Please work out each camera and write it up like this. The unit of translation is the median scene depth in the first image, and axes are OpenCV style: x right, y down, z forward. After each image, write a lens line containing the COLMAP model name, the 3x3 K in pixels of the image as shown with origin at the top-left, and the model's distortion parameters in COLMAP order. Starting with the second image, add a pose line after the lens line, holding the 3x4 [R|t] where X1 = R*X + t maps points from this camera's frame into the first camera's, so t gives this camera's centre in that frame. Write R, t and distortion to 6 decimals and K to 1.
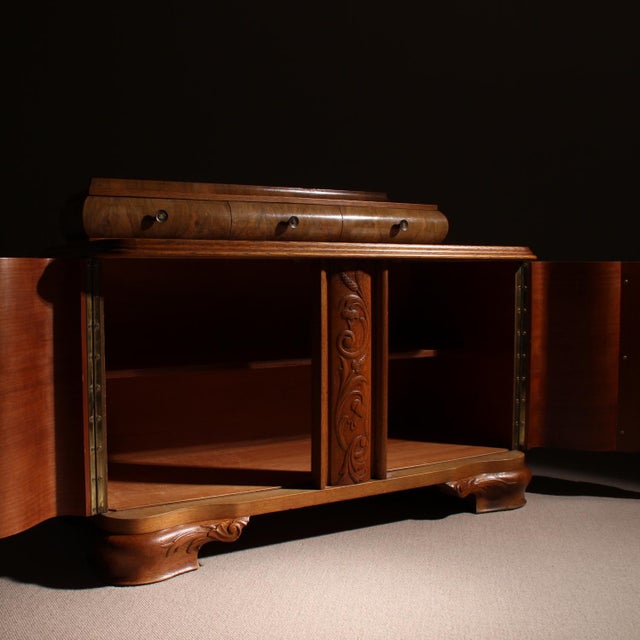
lens RADIAL K [[768.1, 0, 254.5], [0, 768.1, 332.5], [0, 0, 1]] dist [-0.147005, 0.000000]
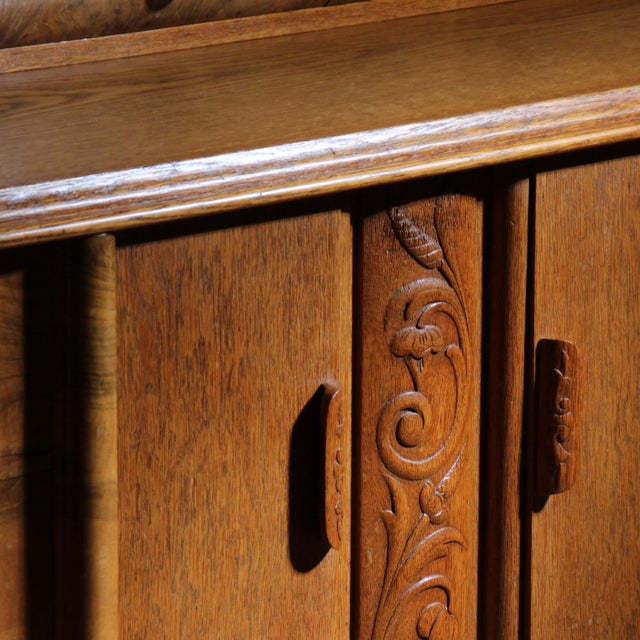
lens RADIAL K [[3818.0, 0, 322.6], [0, 3818.0, 325.3], [0, 0, 1]] dist [0.787031, 0.000000]
pose [[0.973172, -0.034340, 0.227500, -0.266932], [-0.003068, 0.986774, 0.162073, -0.282052], [-0.230057, -0.158423, 0.960196, -0.486091]]
